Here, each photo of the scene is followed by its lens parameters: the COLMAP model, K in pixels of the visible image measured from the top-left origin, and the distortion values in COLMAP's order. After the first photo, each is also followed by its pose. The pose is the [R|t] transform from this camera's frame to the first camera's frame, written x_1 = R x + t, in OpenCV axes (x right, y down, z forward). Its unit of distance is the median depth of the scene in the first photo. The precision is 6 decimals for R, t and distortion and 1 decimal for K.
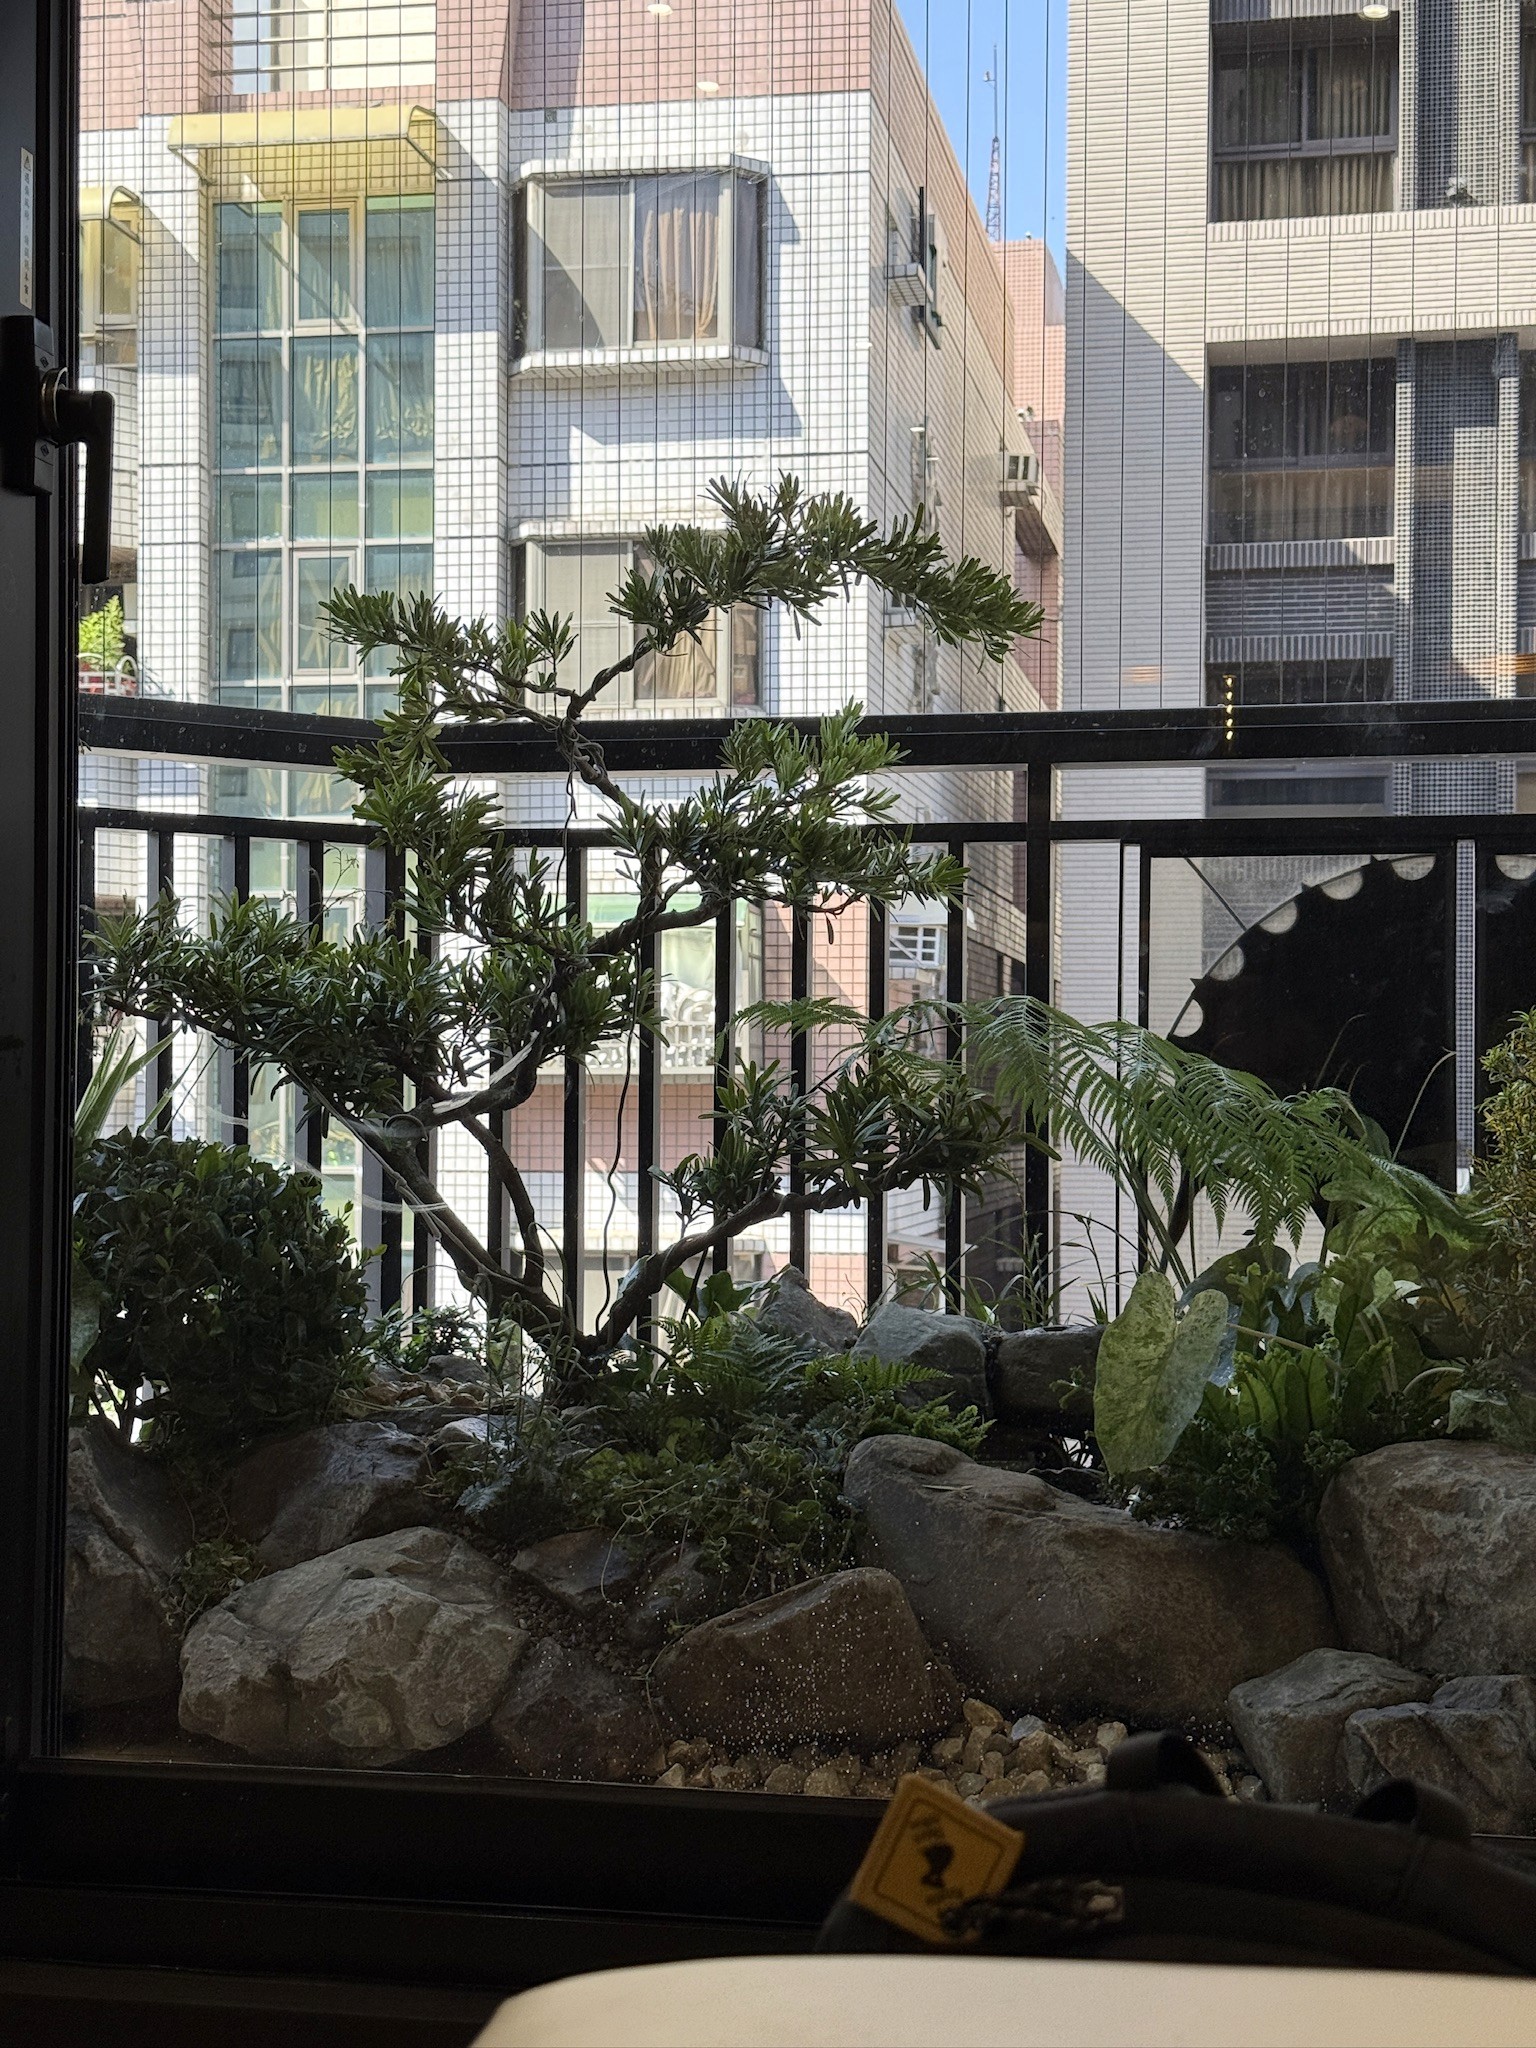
lens RADIAL K [[2879.2, 0, 780.0], [0, 2879.2, 1040.6], [0, 0, 1]] dist [0.111318, 0.000000]
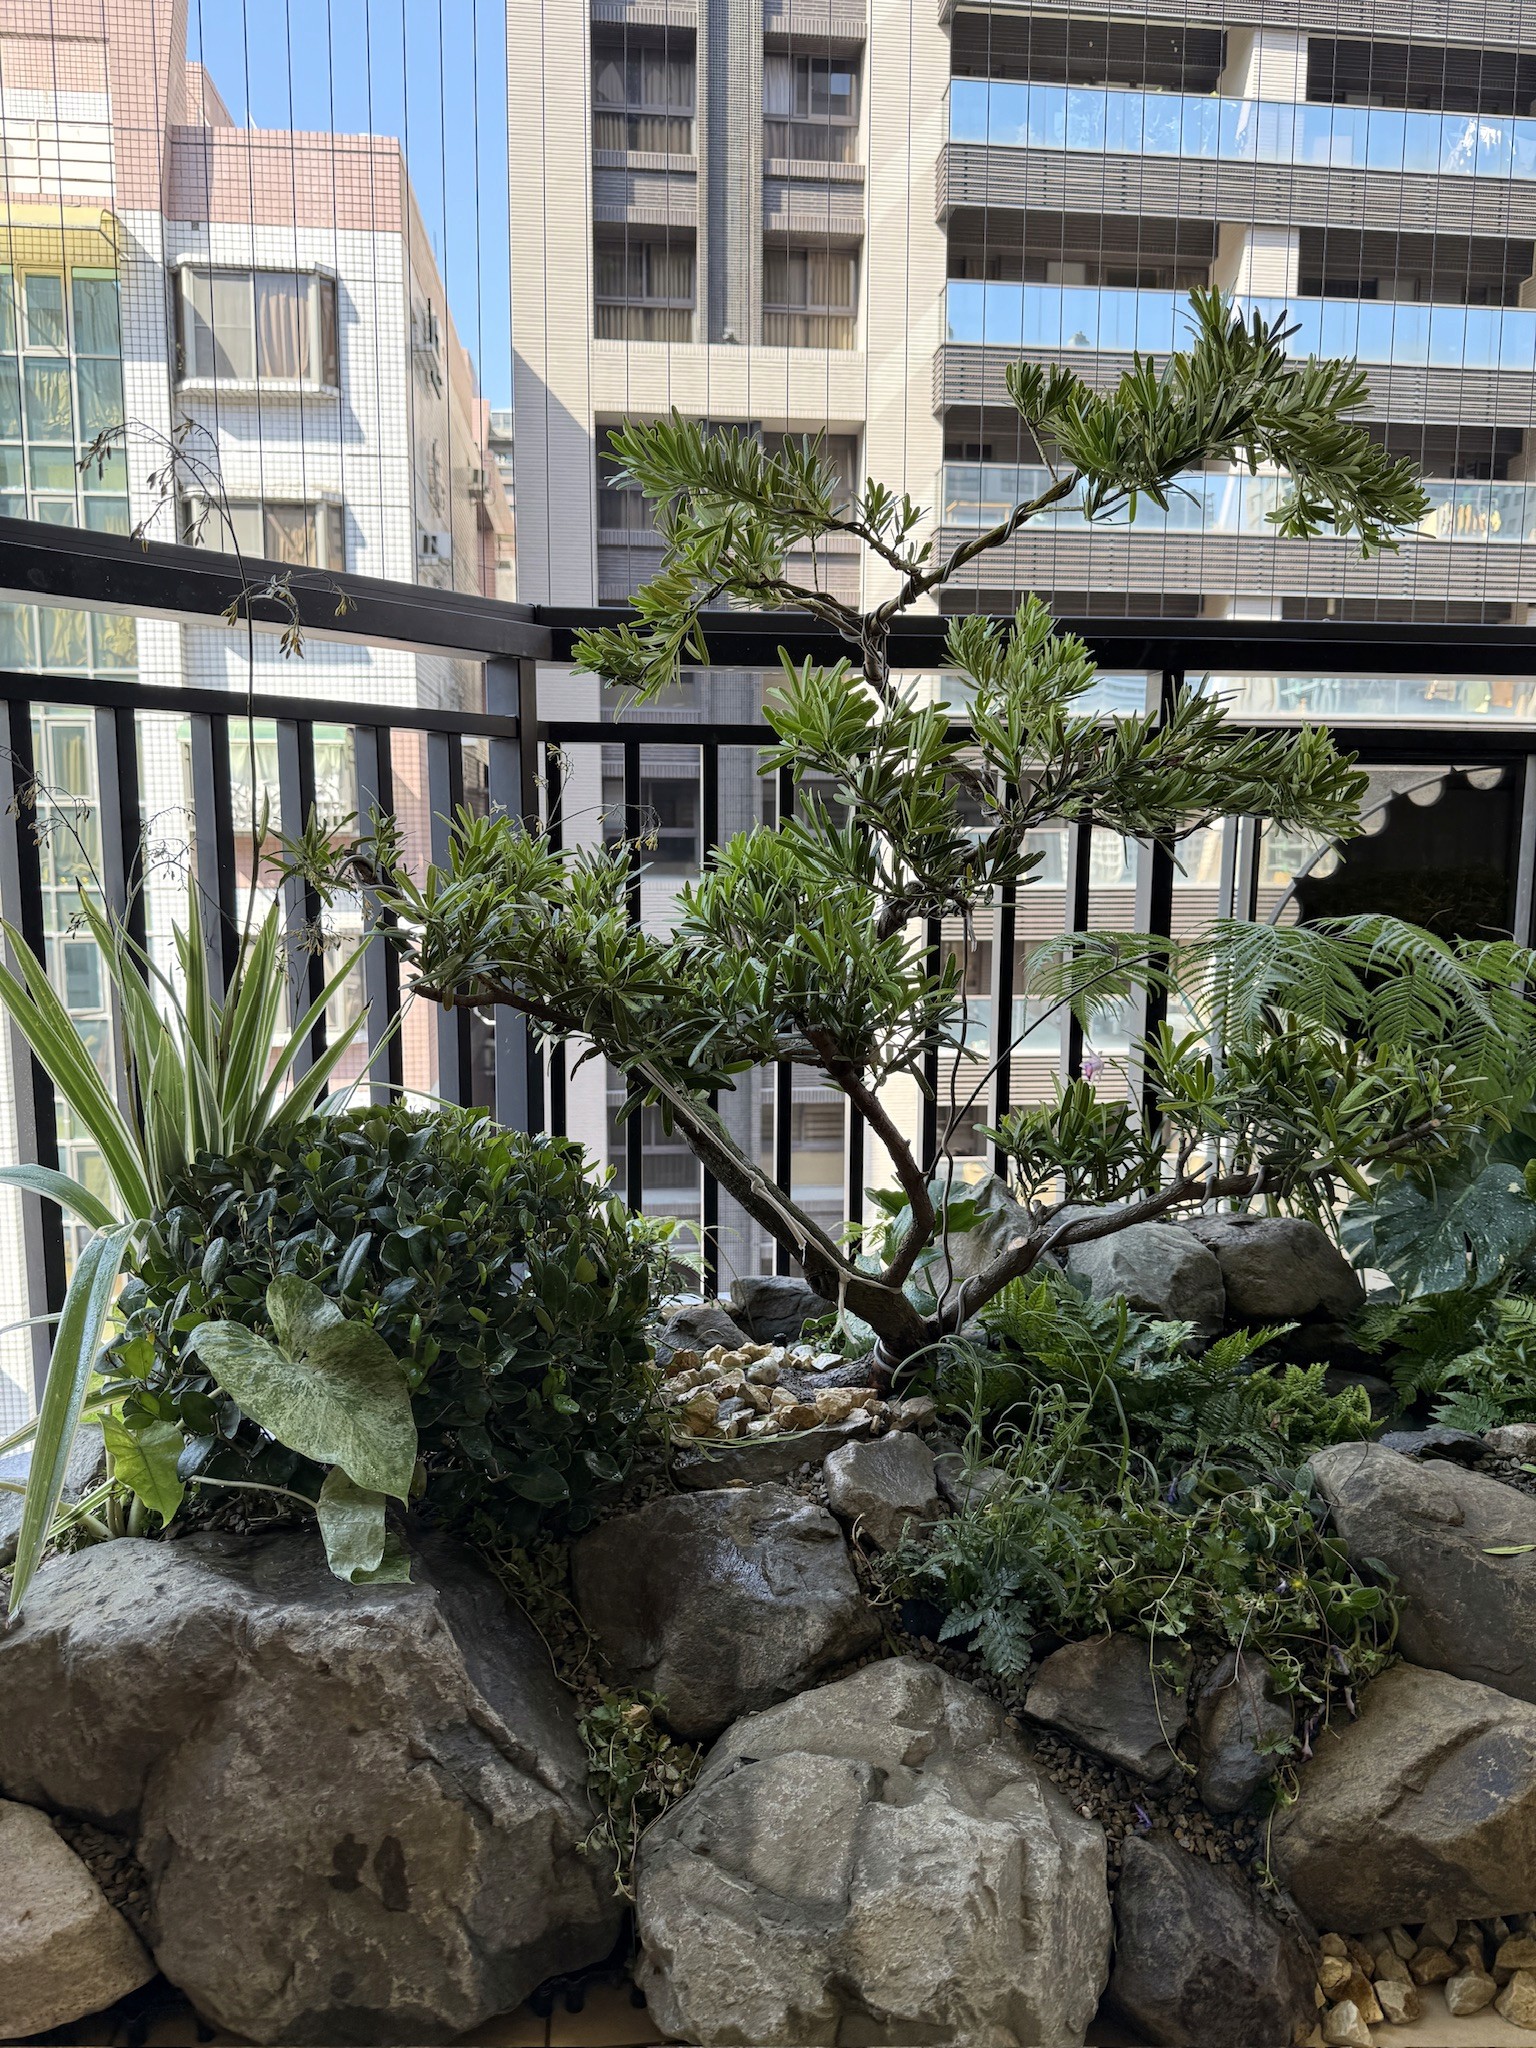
lens RADIAL K [[1465.3, 0, 770.0], [0, 1465.3, 1023.1], [0, 0, 1]] dist [0.024623, -0.040465]
pose [[0.954502, -0.039467, 0.295582, -0.213525], [-0.005517, 0.988697, 0.149827, -0.049167], [-0.298154, -0.144641, 0.943495, 0.530399]]
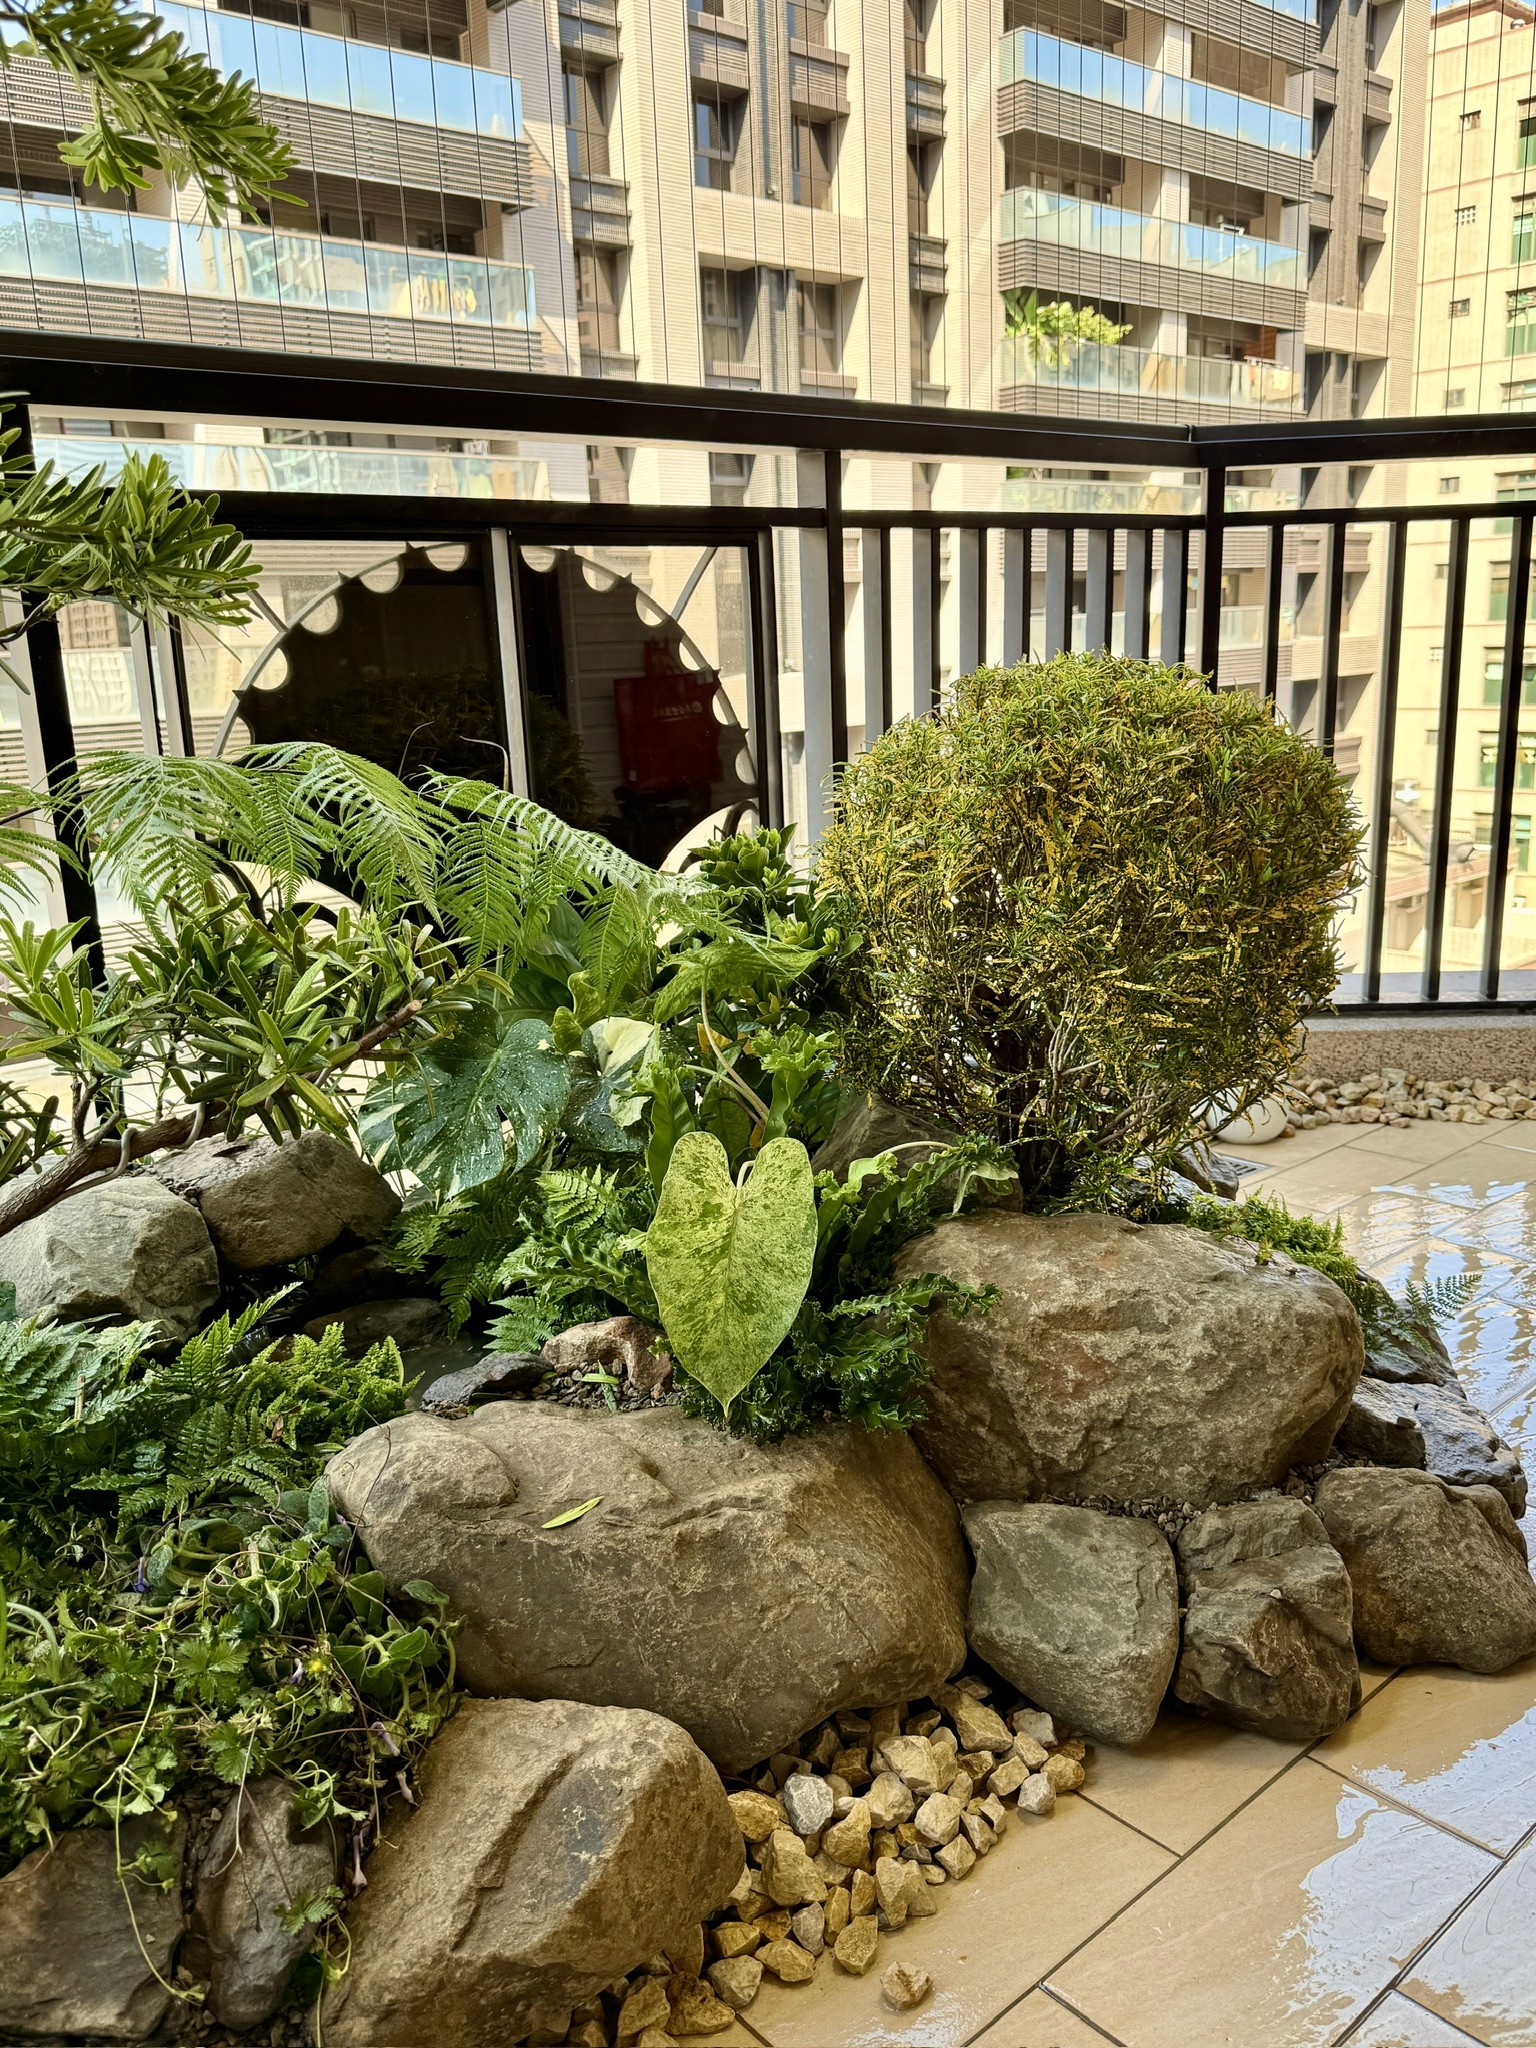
lens RADIAL K [[1618.4, 0, 794.6], [0, 1618.4, 1032.0], [0, 0, 1]] dist [0.029792, -0.048512]
pose [[0.604698, -0.217464, 0.766191, -0.142270], [0.024672, 0.966656, 0.254889, -0.042201], [-0.796072, -0.135228, 0.589900, 0.582652]]
